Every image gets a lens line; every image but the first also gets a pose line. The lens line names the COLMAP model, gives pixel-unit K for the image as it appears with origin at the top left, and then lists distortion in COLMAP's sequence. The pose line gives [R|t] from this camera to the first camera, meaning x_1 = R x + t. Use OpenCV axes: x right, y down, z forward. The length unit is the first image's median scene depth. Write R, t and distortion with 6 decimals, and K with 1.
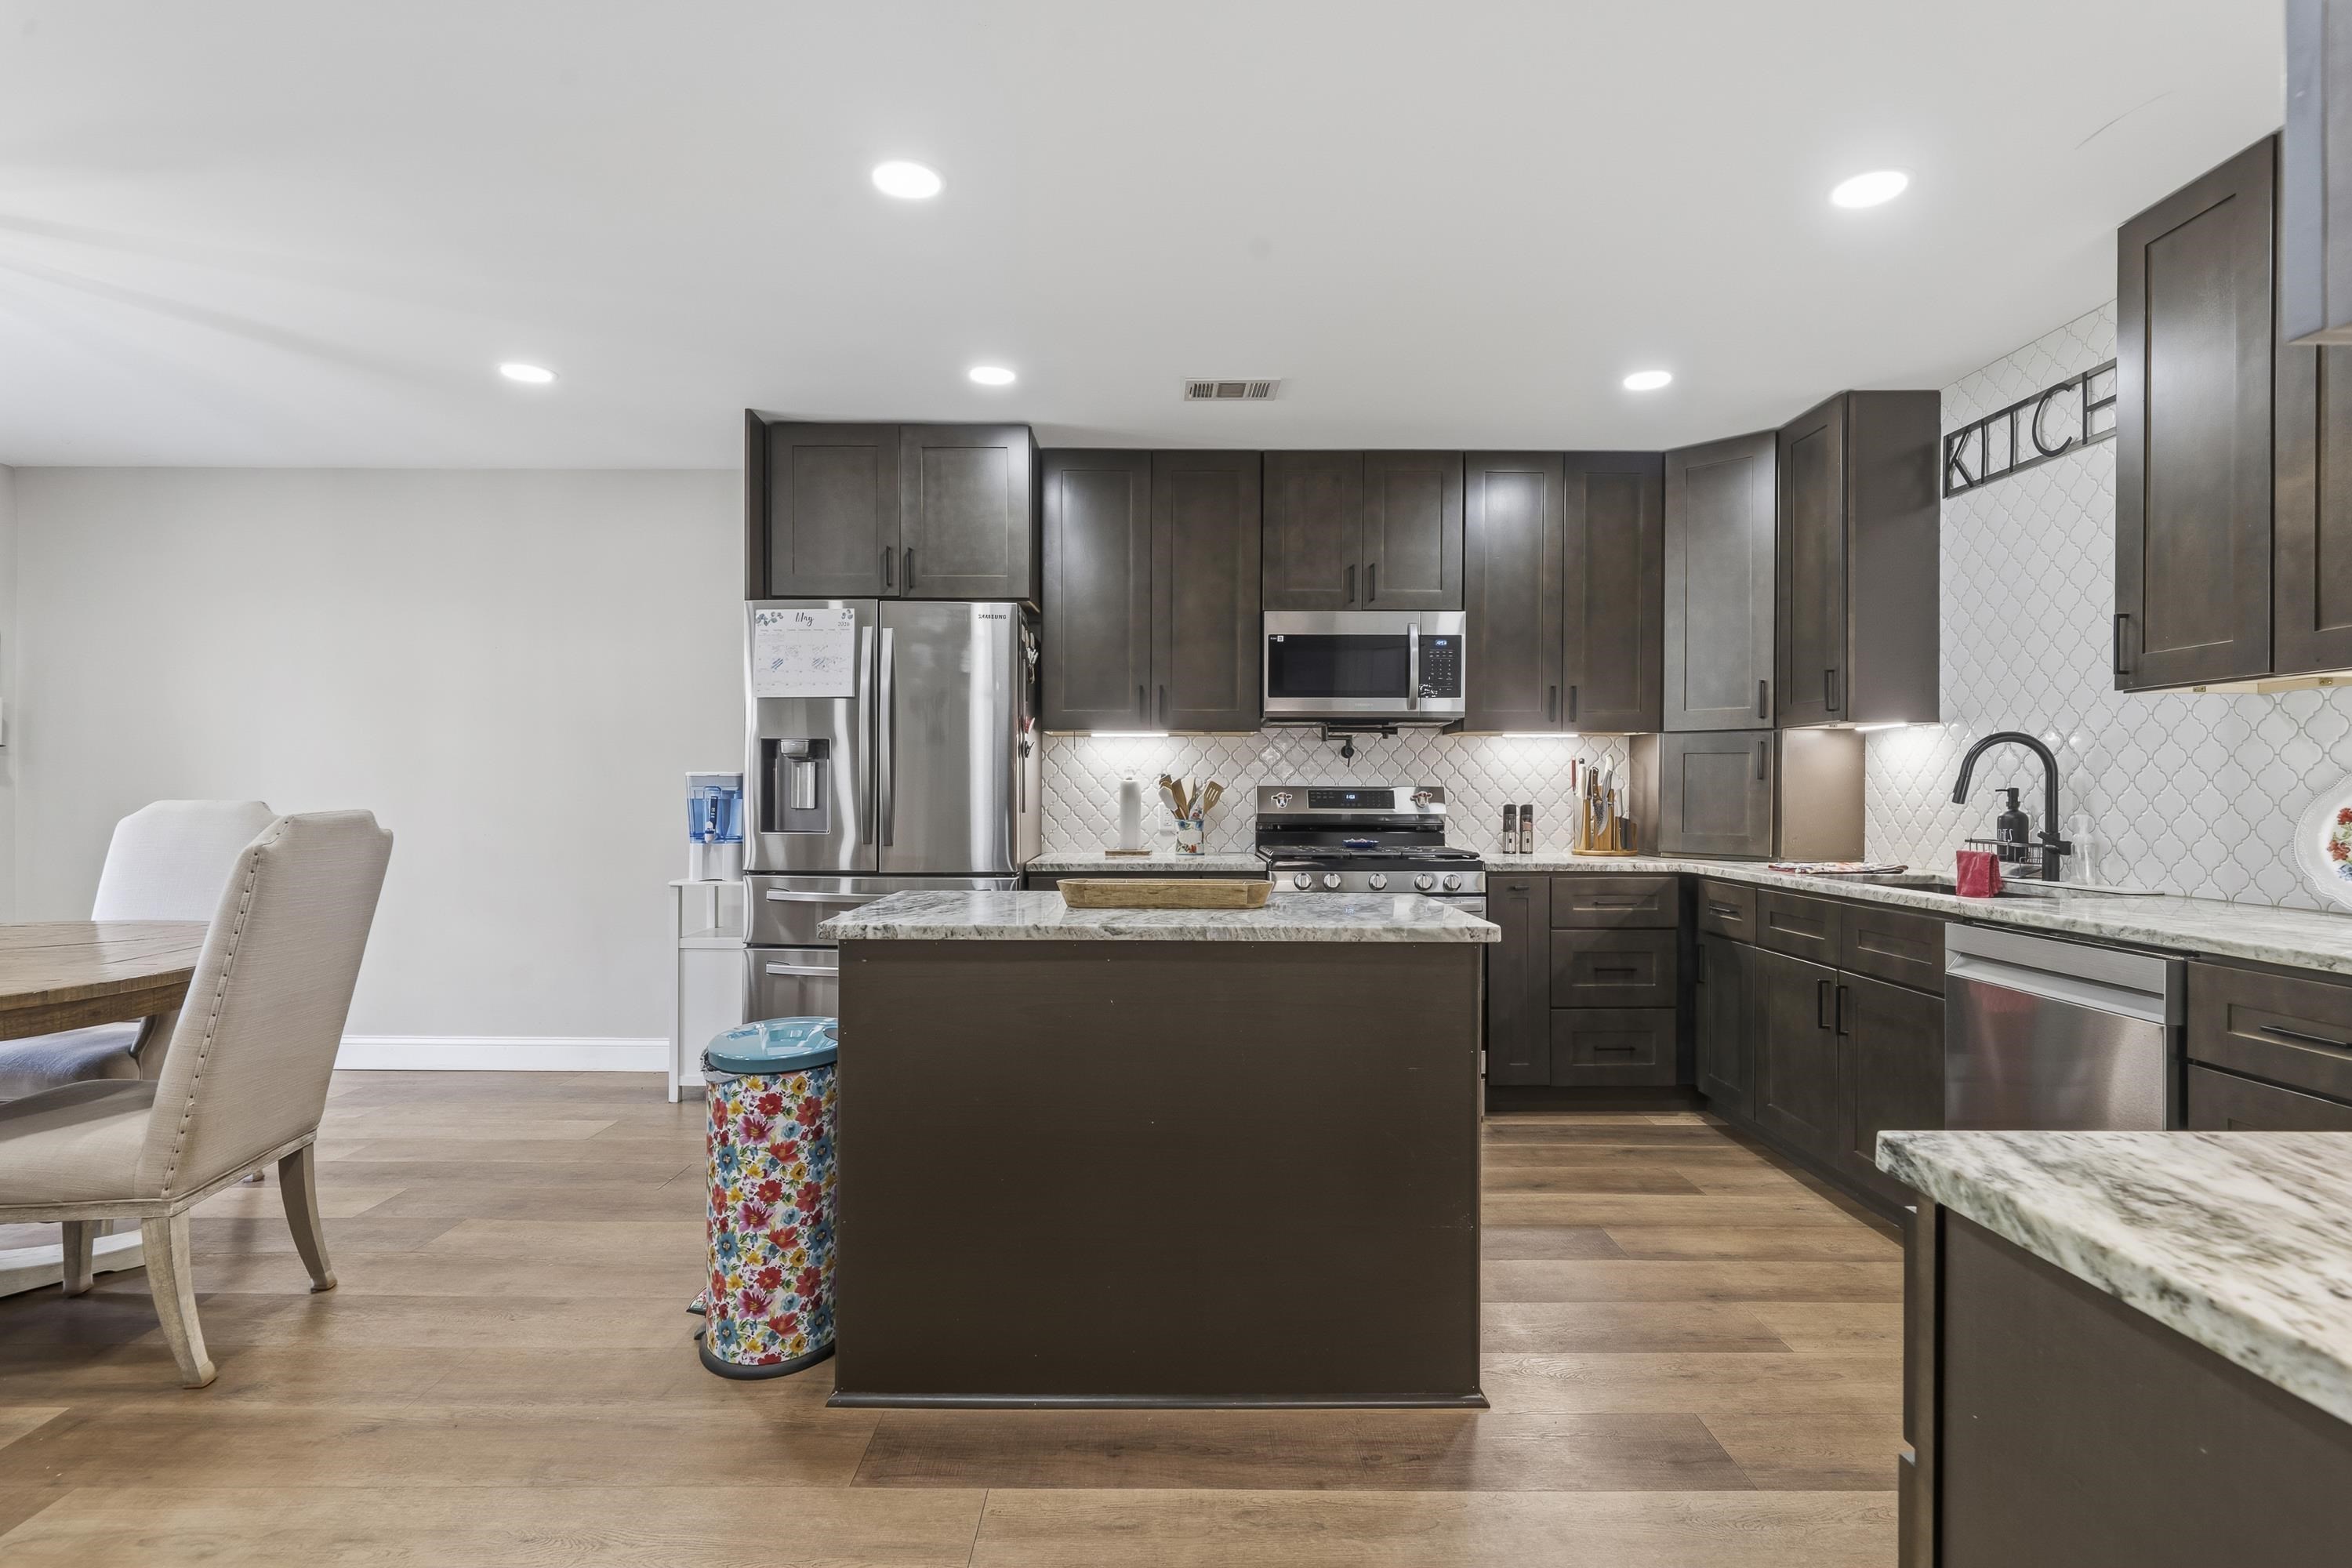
lens RADIAL K [[1091.6, 0, 1173.4], [0, 1091.6, 788.3], [0, 0, 1]] dist [0.018592, 0.000188]
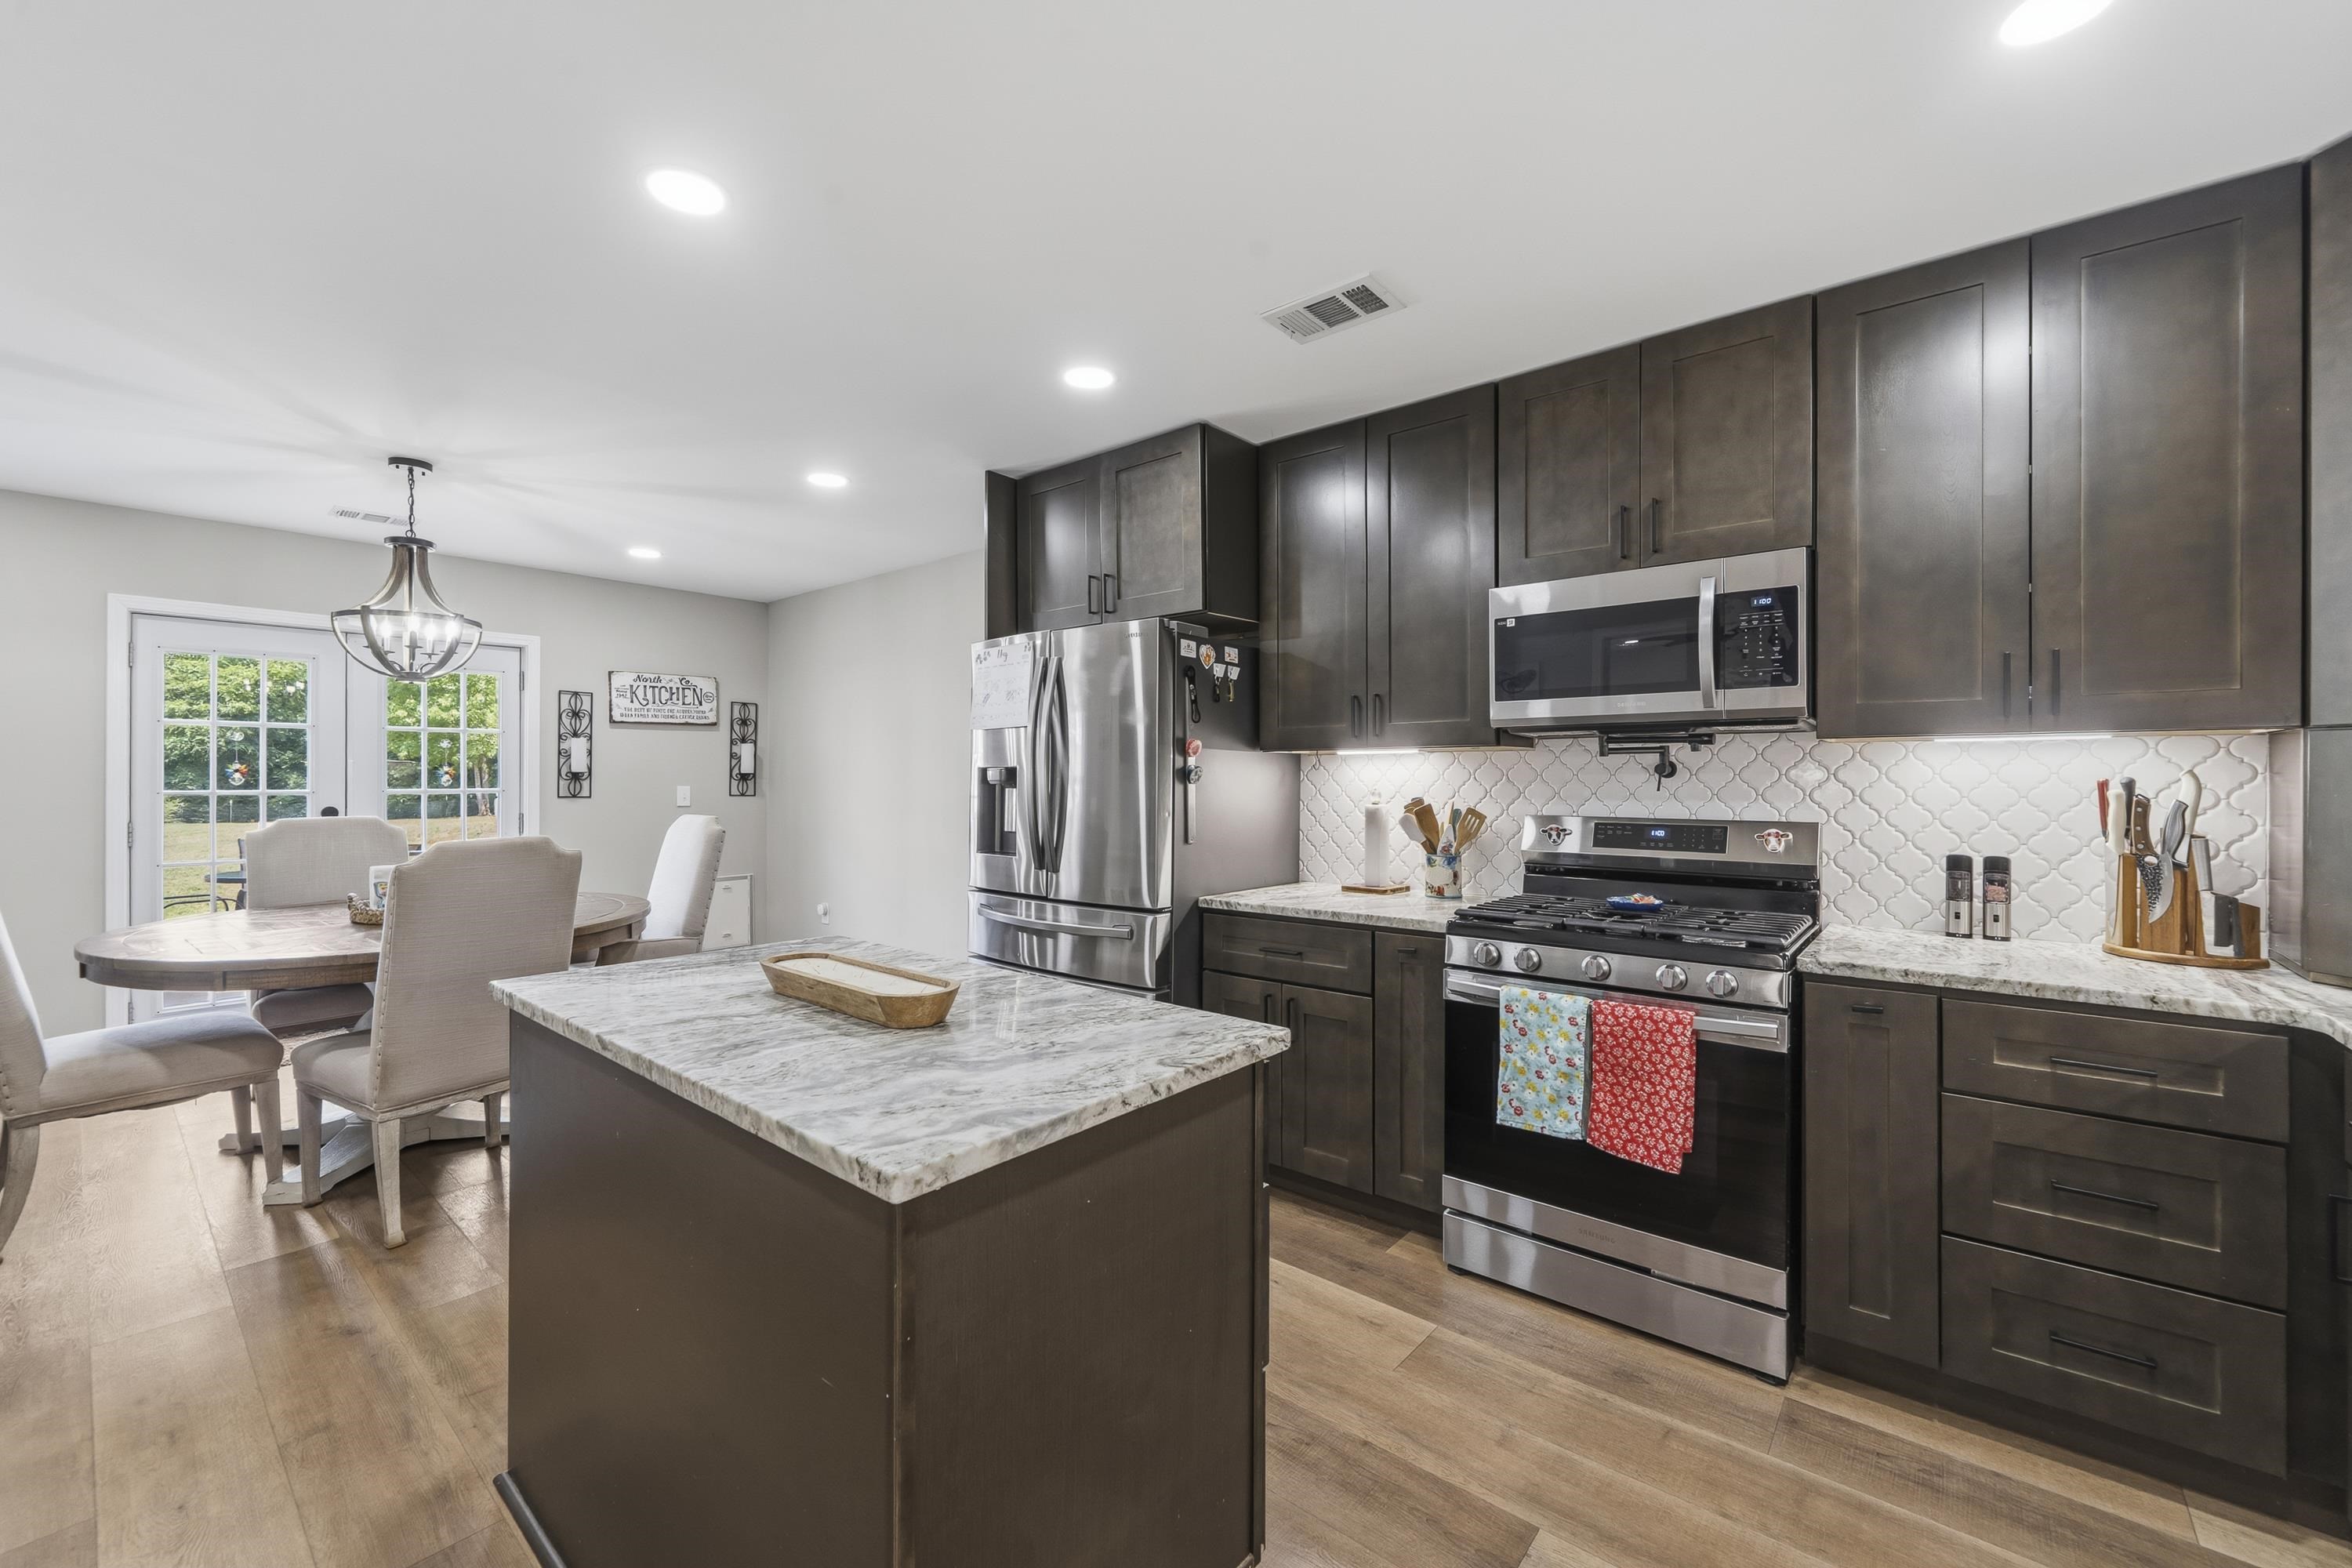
lens RADIAL K [[917.3, 0, 1188.1], [0, 917.3, 775.9], [0, 0, 1]] dist [0.000154, -0.000063]
pose [[0.772387, -0.003046, -0.635145, 0.311348], [-0.001132, 0.999980, -0.006172, -0.025947], [0.635151, 0.005486, 0.772368, 0.354328]]
